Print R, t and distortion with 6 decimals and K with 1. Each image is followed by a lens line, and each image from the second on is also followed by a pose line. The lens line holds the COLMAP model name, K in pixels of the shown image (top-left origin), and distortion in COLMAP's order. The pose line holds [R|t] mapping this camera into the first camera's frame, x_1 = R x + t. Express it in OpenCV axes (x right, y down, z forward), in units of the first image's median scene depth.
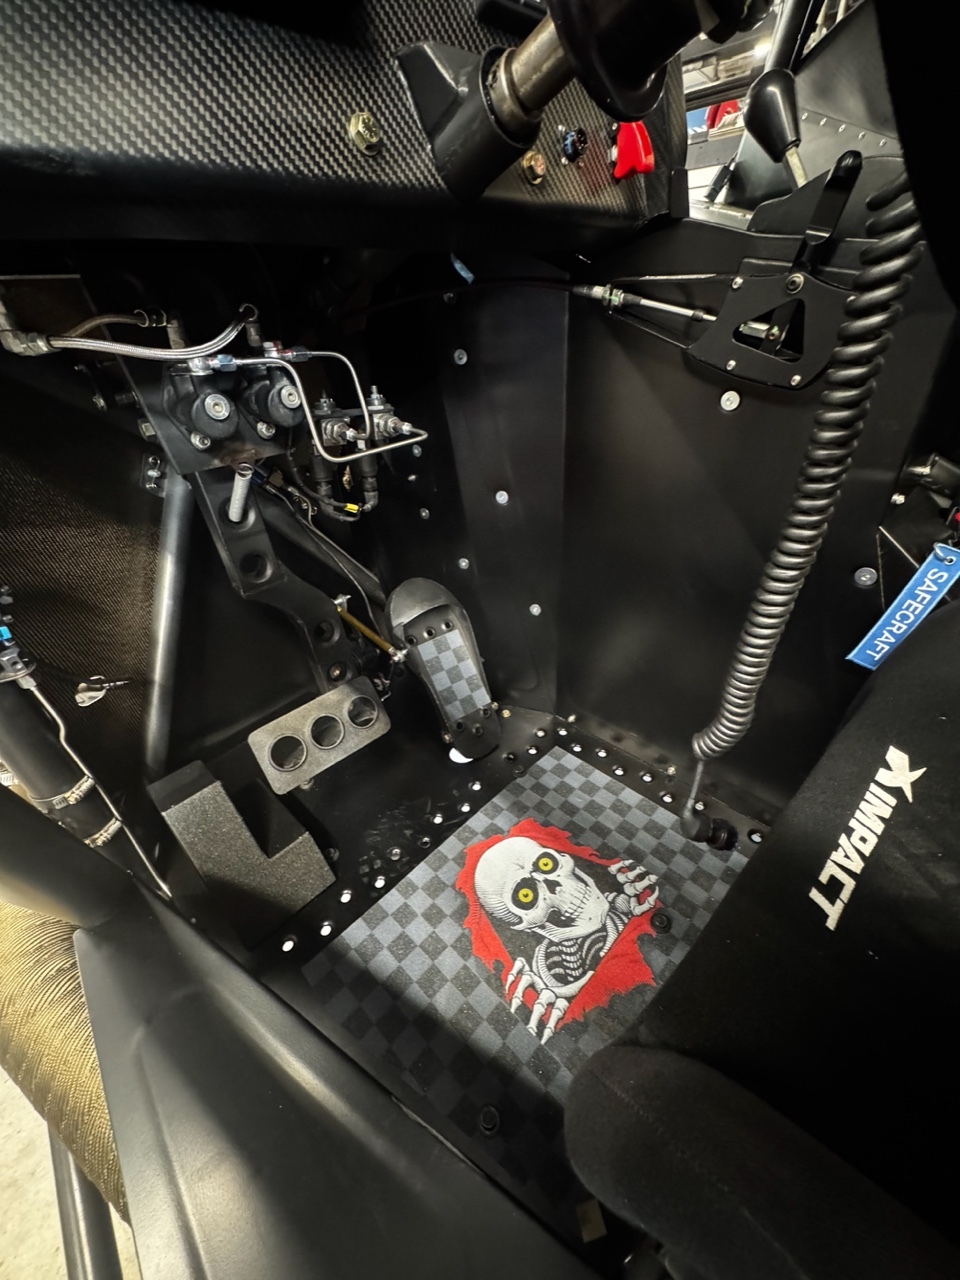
lens RADIAL K [[511.4, 0, 480.0], [0, 511.4, 640.0], [0, 0, 1]] dist [-0.001238, -0.000262]
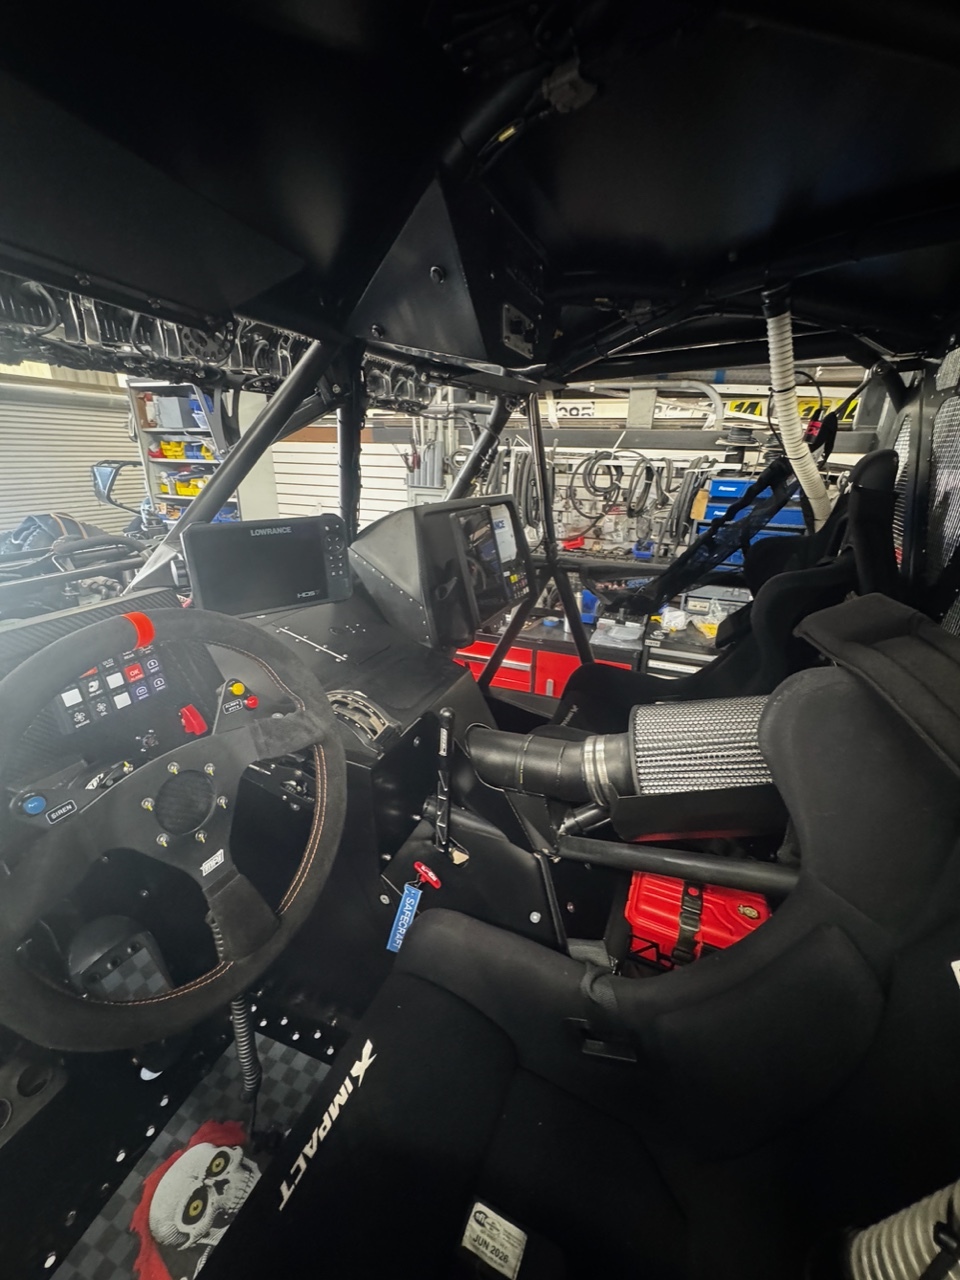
lens RADIAL K [[511.4, 0, 480.0], [0, 511.4, 640.0], [0, 0, 1]] dist [-0.001238, -0.000262]
pose [[0.911406, -0.084739, 0.402689, 0.302147], [0.180991, 0.961382, -0.207331, -0.390936], [-0.369569, 0.261846, 0.891547, -0.631863]]
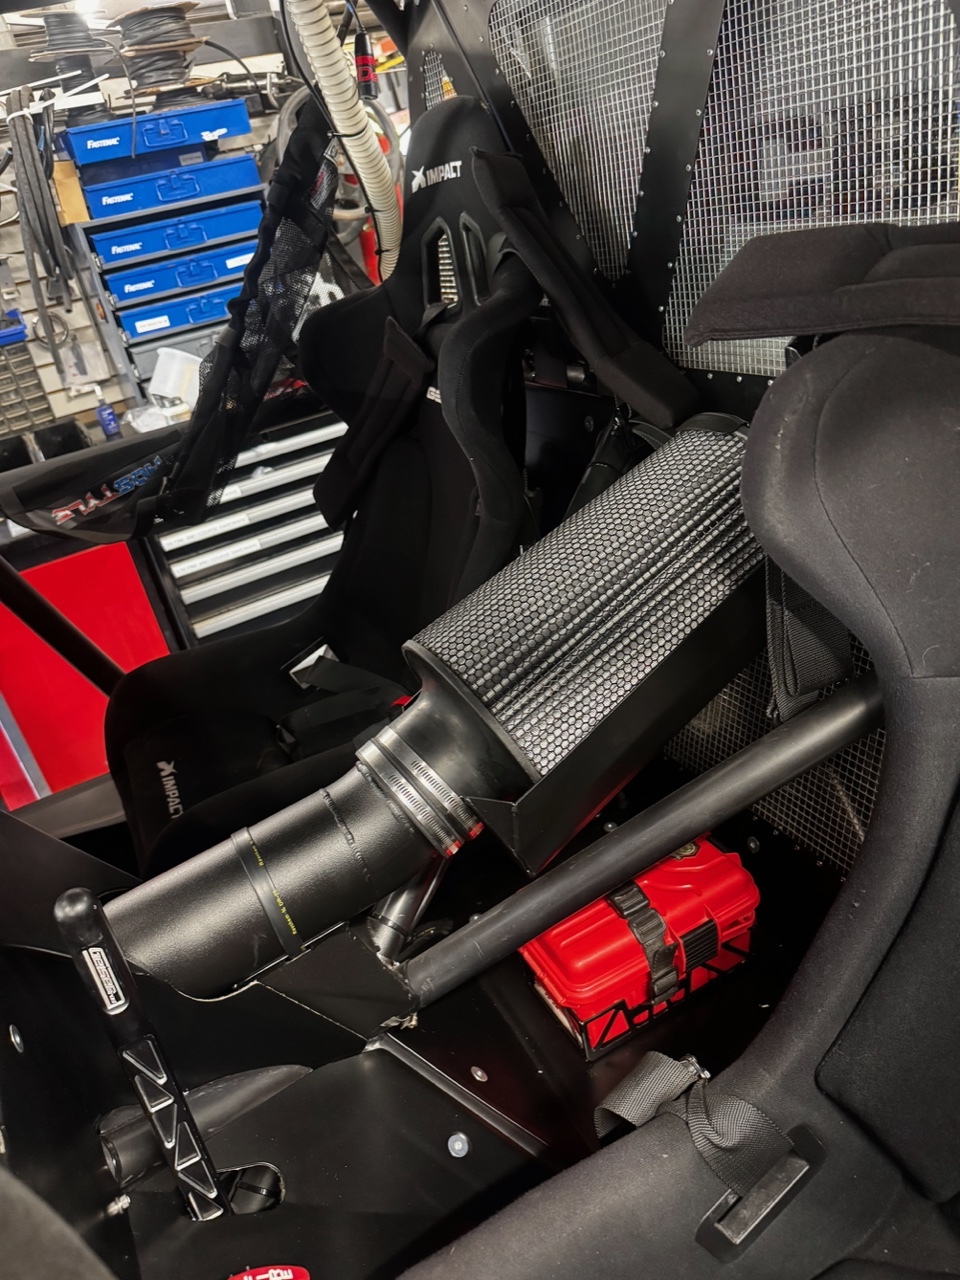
lens RADIAL K [[916.9, 0, 472.2], [0, 916.9, 645.3], [0, 0, 1]] dist [0.053752, -0.092693]
pose [[0.265528, -0.441365, 0.857142, 0.221700], [0.676579, 0.718672, 0.160471, -0.547844], [-0.686830, 0.537315, 0.489446, -0.199400]]
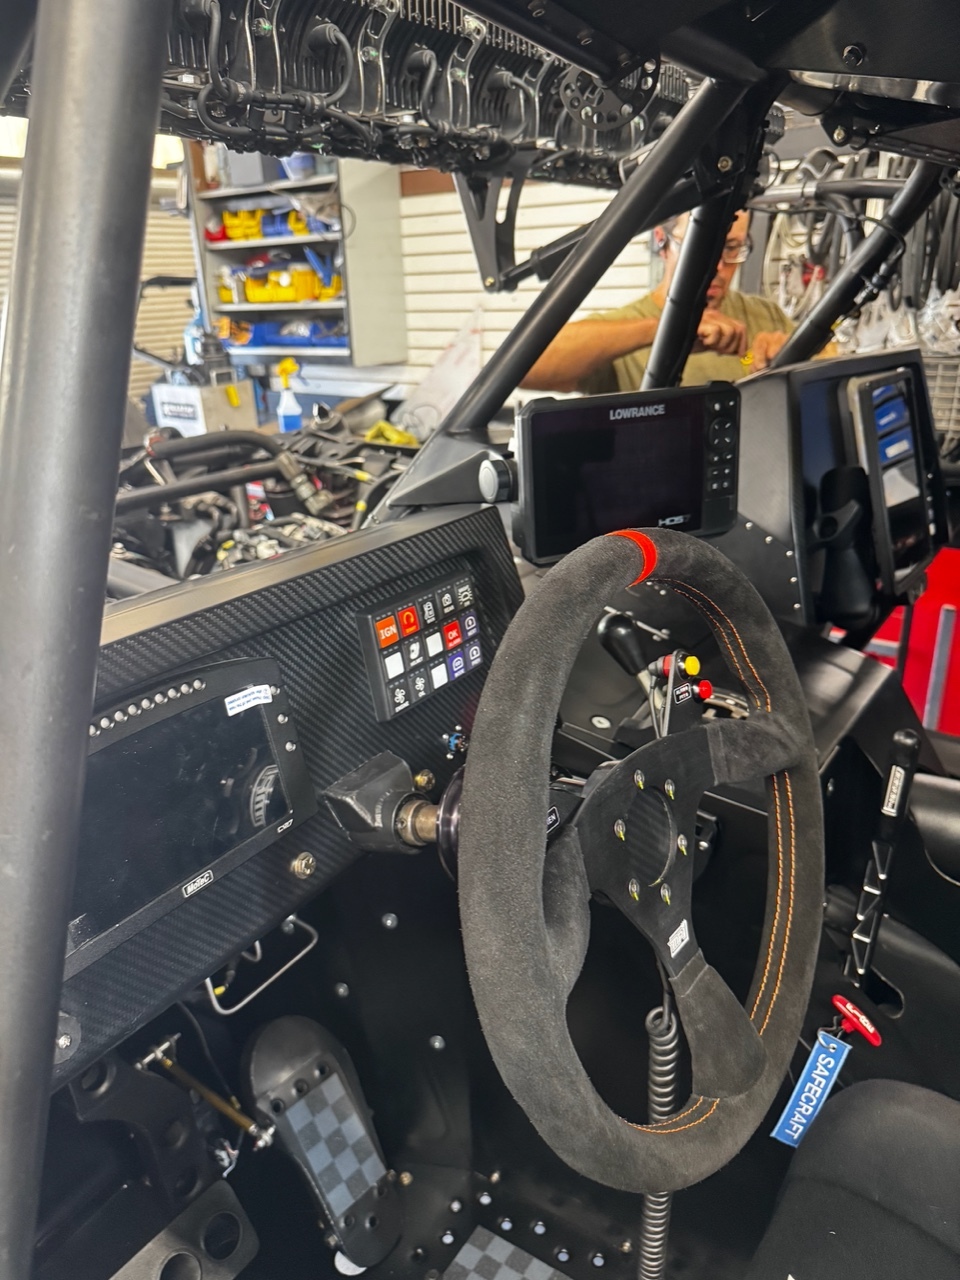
lens RADIAL K [[916.9, 0, 472.2], [0, 916.9, 645.3], [0, 0, 1]] dist [0.053752, -0.092693]
pose [[0.981946, -0.043395, 0.184119, -0.085572], [0.083255, 0.973135, -0.214655, -0.397141], [-0.169858, 0.226108, 0.959179, -0.579021]]
